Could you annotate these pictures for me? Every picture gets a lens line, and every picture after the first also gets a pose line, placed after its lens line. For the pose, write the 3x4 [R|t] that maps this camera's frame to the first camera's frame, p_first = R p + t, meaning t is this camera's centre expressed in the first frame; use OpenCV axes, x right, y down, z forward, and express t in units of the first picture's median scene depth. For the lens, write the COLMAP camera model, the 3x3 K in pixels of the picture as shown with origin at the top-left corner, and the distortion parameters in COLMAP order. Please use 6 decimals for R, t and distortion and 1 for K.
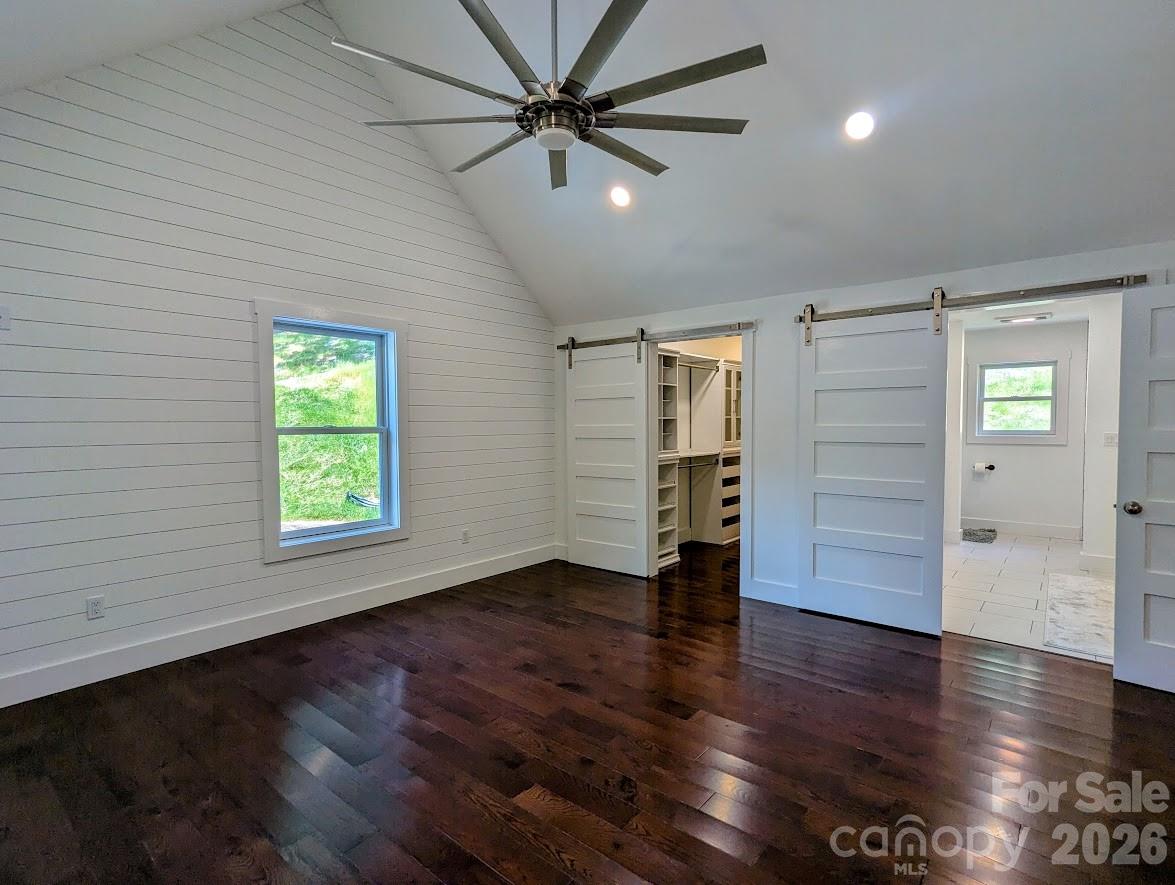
lens RADIAL K [[581.2, 0, 588.1], [0, 581.2, 439.2], [0, 0, 1]] dist [0.002740, 0.000094]
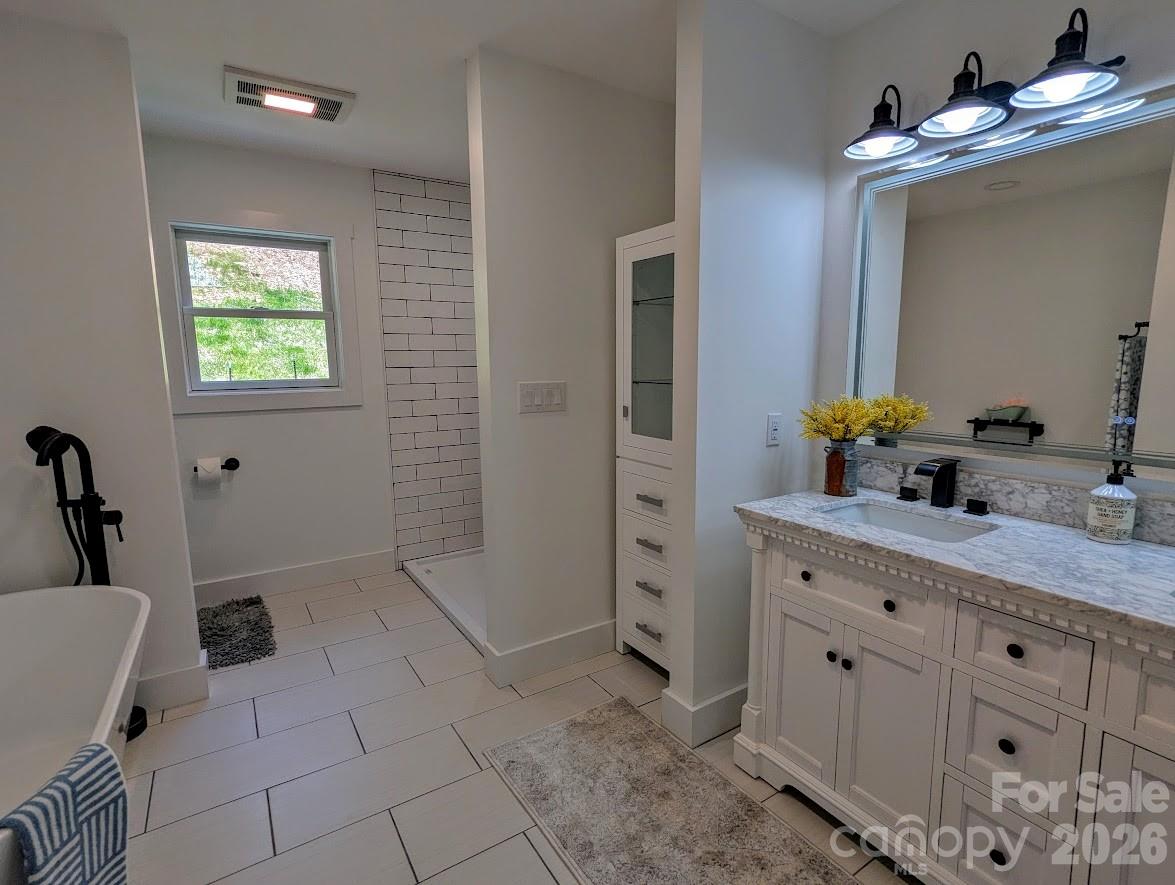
lens RADIAL K [[581.2, 0, 586.6], [0, 581.2, 440.5], [0, 0, 1]] dist [0.002740, 0.000094]
pose [[0.284785, -0.132184, 0.949434, 0.347306], [0.034312, 0.991218, 0.127710, -0.017622], [-0.957977, -0.003793, 0.286819, 0.610245]]
